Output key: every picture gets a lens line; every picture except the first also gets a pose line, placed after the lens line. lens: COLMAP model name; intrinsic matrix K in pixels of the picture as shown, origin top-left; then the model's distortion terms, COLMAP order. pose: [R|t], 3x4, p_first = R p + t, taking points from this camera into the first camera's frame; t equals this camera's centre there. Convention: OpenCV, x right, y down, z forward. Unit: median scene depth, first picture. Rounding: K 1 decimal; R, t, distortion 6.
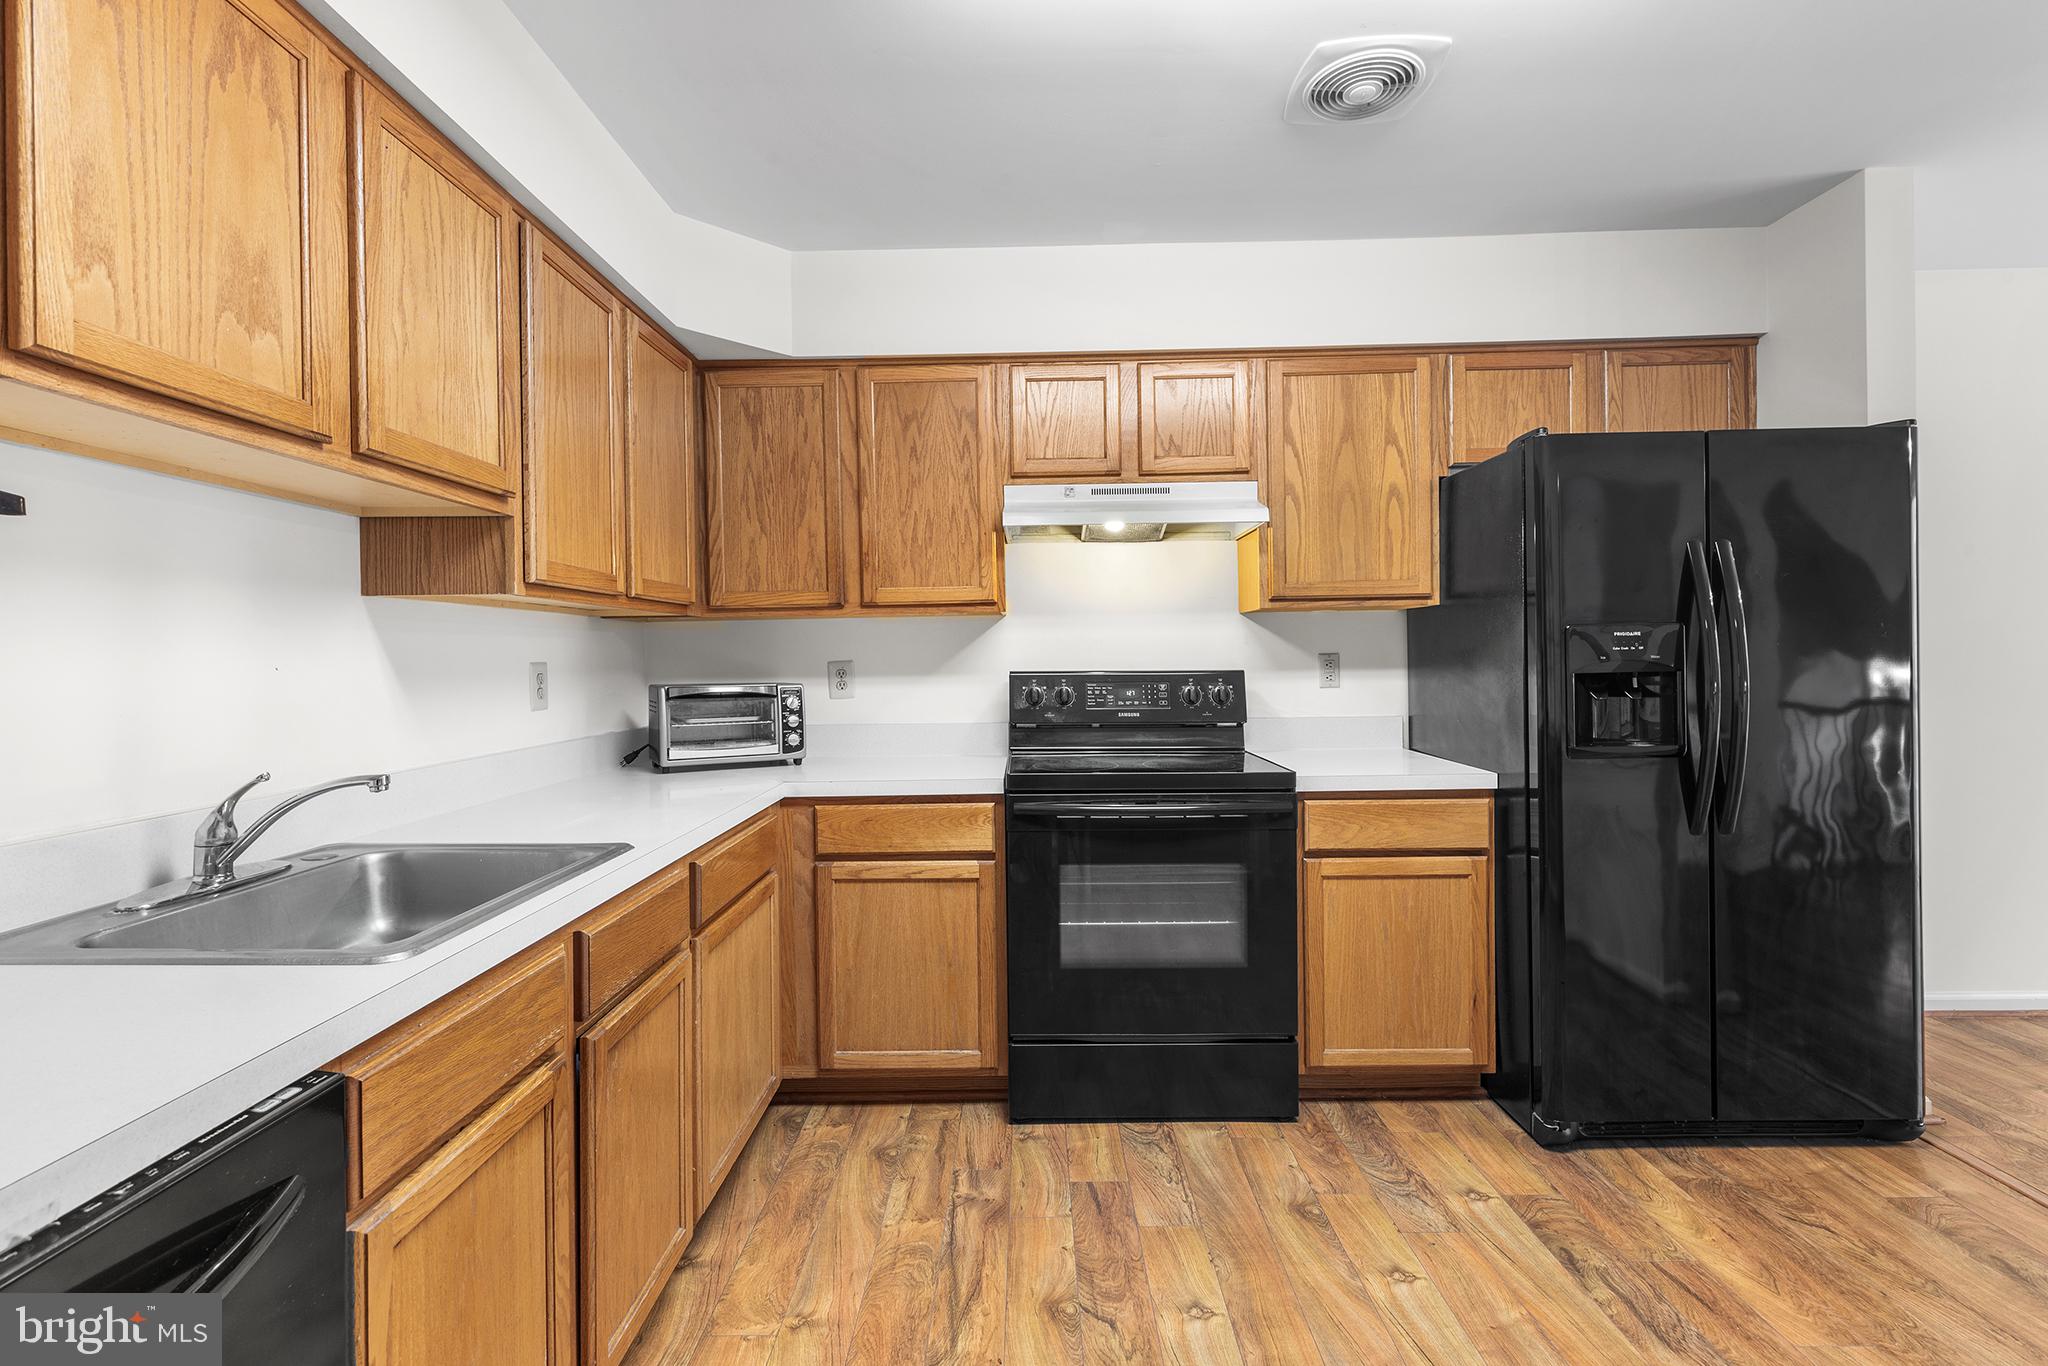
lens RADIAL K [[922.0, 0, 1024.3], [0, 922.0, 660.9], [0, 0, 1]] dist [0.004247, -0.000848]
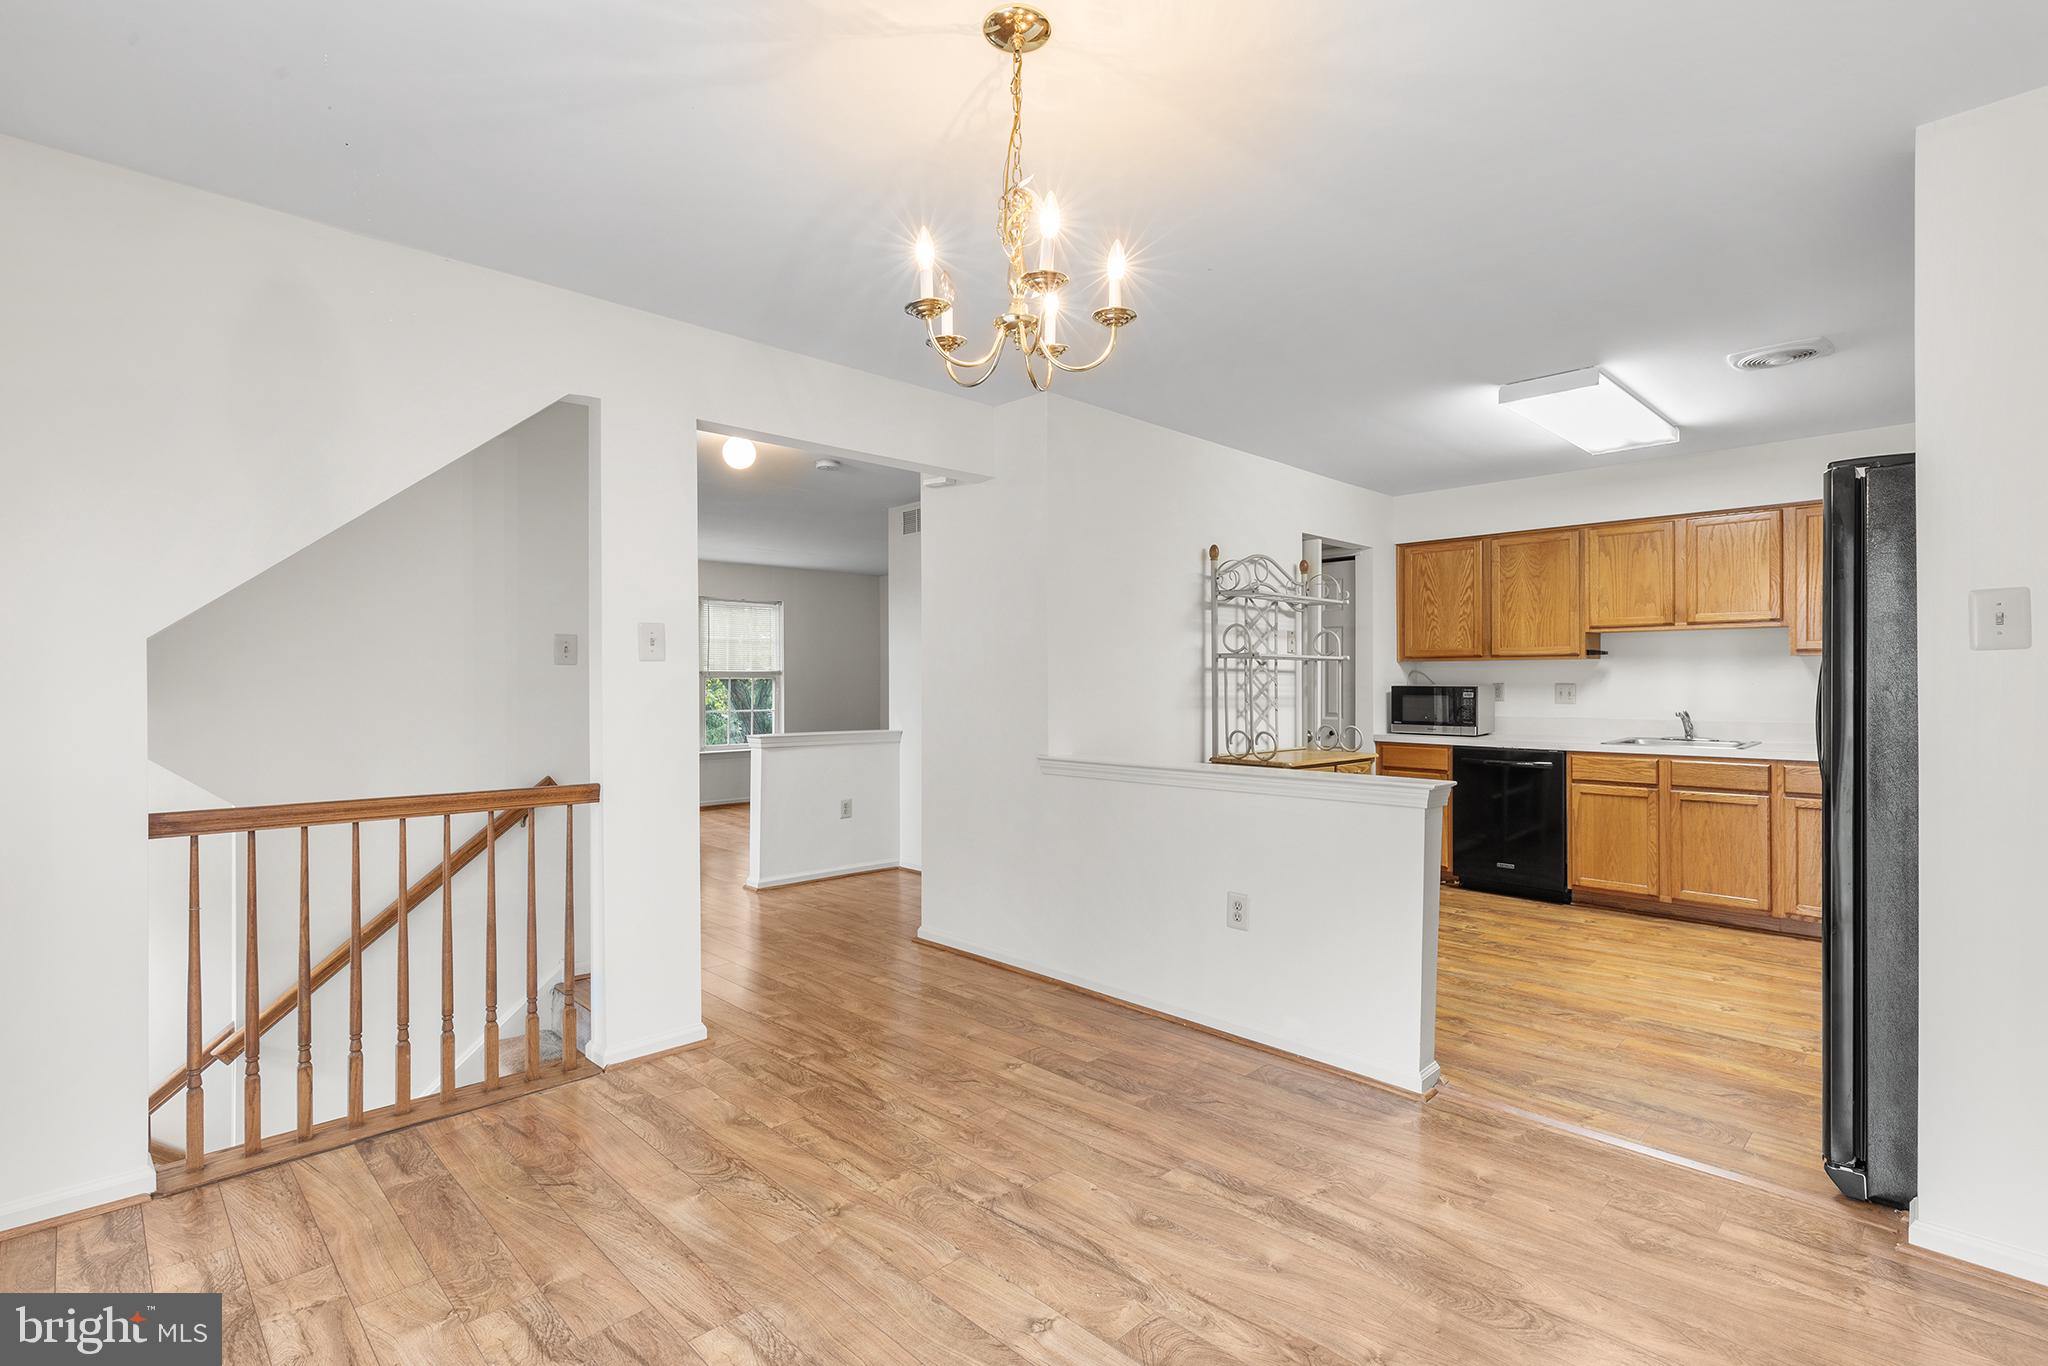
lens RADIAL K [[956.1, 0, 1024.0], [0, 956.1, 683.0], [0, 0, 1]] dist [0.002710, 0.000213]
pose [[-0.706506, 0.019205, -0.707446, 2.110257], [0.009834, 0.999802, 0.017320, -0.047369], [0.707638, 0.005279, -0.706555, 1.015286]]
